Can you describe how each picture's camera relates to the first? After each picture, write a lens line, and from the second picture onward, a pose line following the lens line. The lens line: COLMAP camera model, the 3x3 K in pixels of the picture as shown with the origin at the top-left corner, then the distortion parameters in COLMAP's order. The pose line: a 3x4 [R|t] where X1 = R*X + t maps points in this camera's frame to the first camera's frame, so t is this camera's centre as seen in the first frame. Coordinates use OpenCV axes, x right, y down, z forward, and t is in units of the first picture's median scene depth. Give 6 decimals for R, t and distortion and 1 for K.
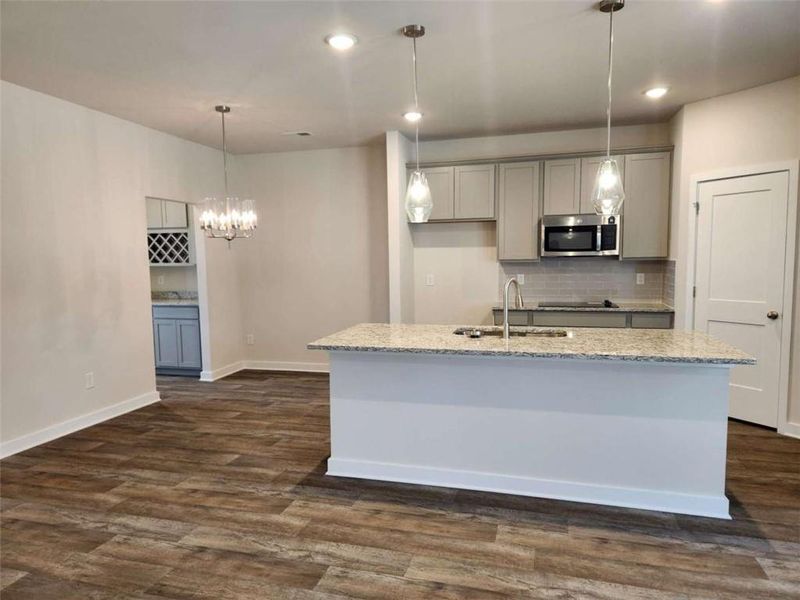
lens RADIAL K [[549.5, 0, 398.5], [0, 549.5, 309.4], [0, 0, 1]] dist [0.062864, -0.051445]
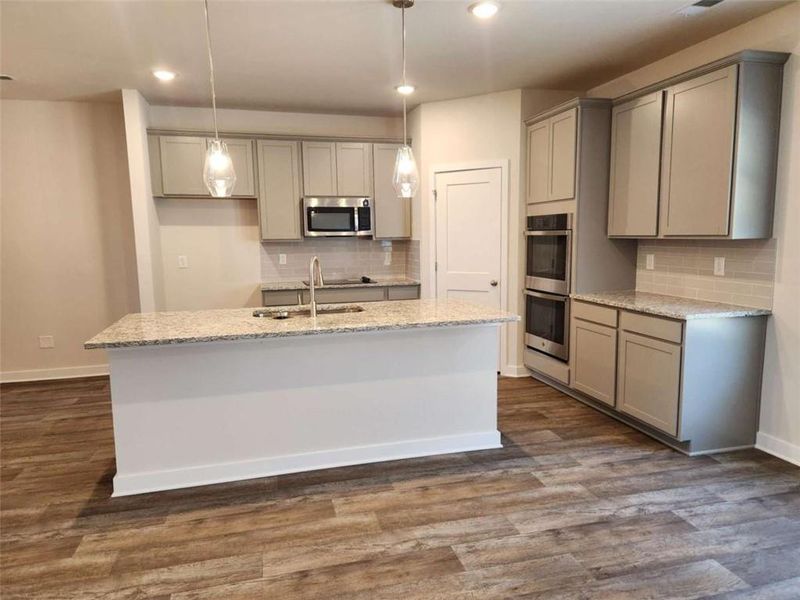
lens RADIAL K [[549.5, 0, 404.1], [0, 549.5, 301.8], [0, 0, 1]] dist [0.062864, -0.051445]
pose [[0.855496, -0.062420, 0.514034, -0.200601], [0.052011, 0.998046, 0.034634, -0.001334], [-0.515191, -0.002894, 0.857070, 0.062280]]
